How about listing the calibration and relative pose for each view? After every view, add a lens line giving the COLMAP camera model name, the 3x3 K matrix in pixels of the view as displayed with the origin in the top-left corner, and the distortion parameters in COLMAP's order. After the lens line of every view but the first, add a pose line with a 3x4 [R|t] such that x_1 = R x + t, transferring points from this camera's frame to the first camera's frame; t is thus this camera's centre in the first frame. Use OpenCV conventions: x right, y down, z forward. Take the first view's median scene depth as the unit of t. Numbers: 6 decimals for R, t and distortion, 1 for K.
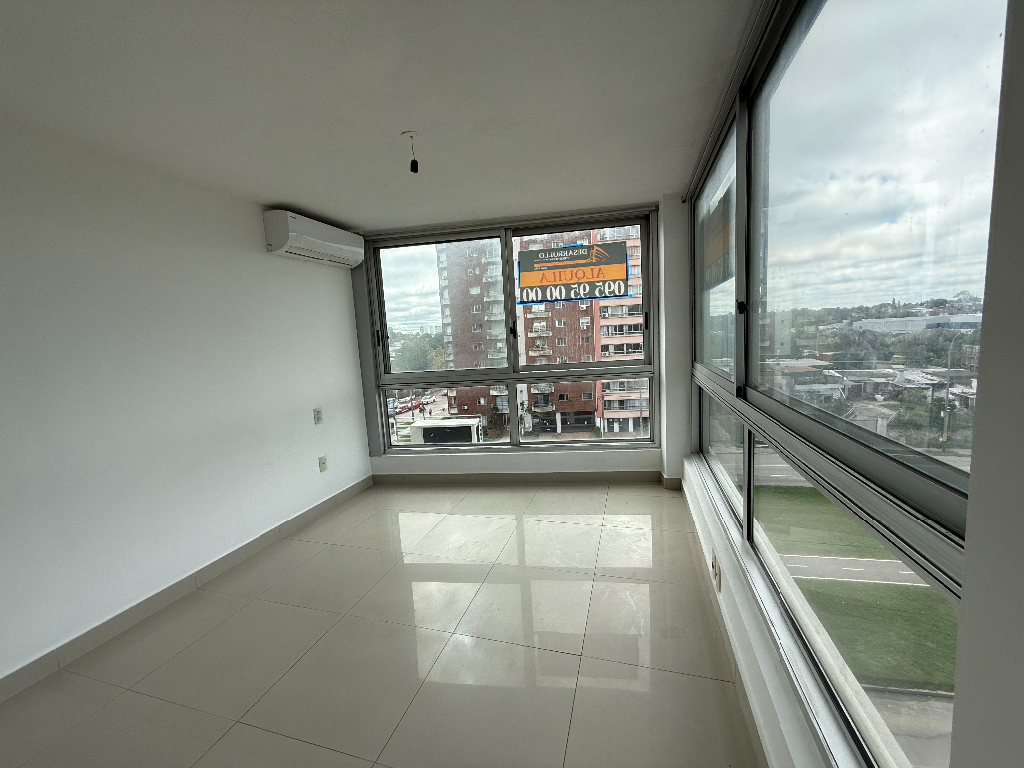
lens RADIAL K [[409.2, 0, 506.0], [0, 409.2, 378.4], [0, 0, 1]] dist [0.009165, -0.000078]
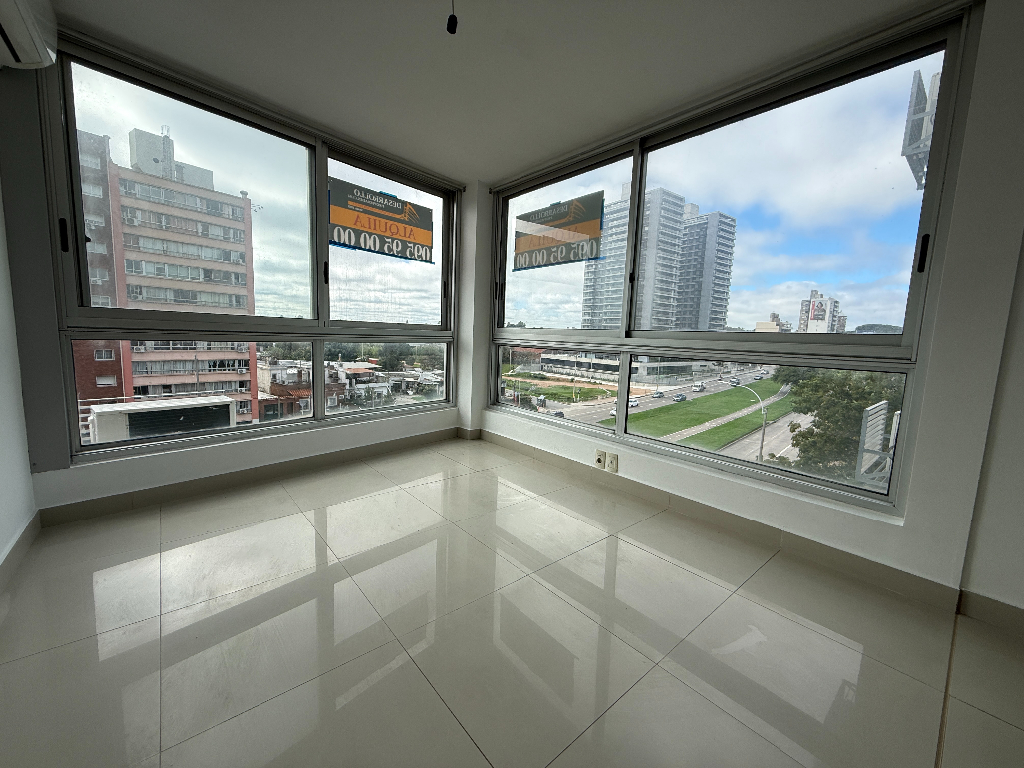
lens RADIAL K [[409.2, 0, 510.1], [0, 409.2, 383.0], [0, 0, 1]] dist [0.009165, -0.000078]
pose [[0.532214, -0.016634, 0.846446, -0.440854], [0.015546, 0.999830, 0.009874, 0.087052], [-0.846467, 0.007904, 0.532382, 0.251852]]
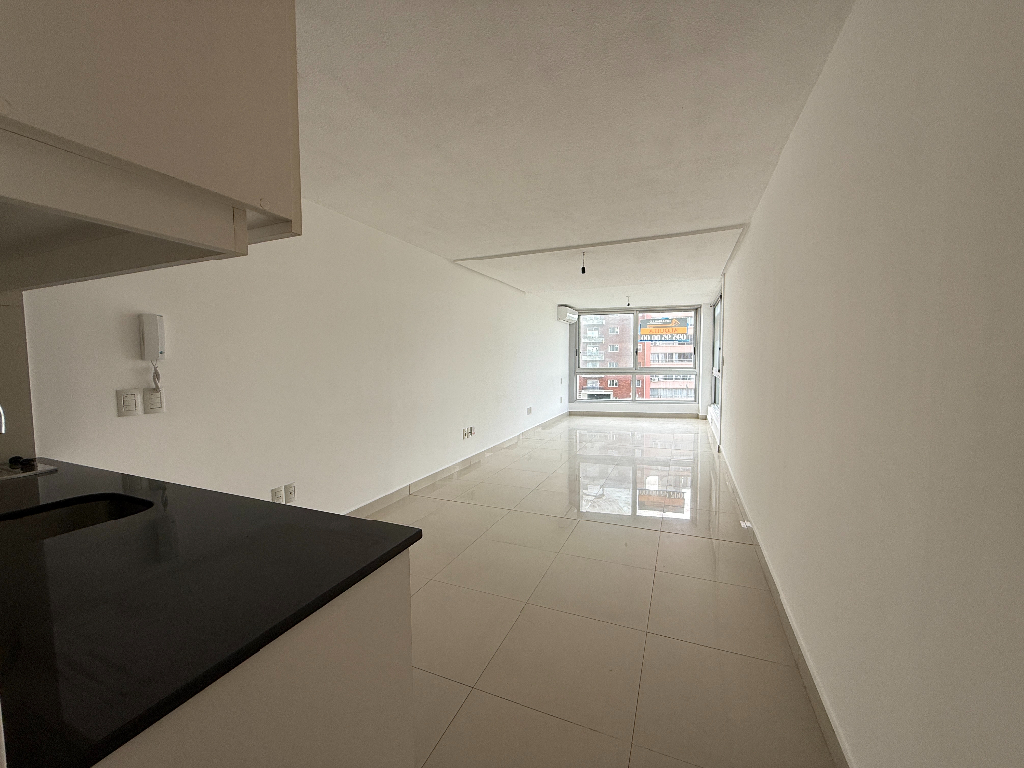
lens RADIAL K [[409.2, 0, 510.4], [0, 409.2, 380.5], [0, 0, 1]] dist [0.009165, -0.000078]
pose [[0.994198, 0.056758, -0.091373, -0.453039], [-0.060957, 0.997178, -0.043827, 0.183822], [0.088627, 0.049142, 0.994852, -1.331191]]
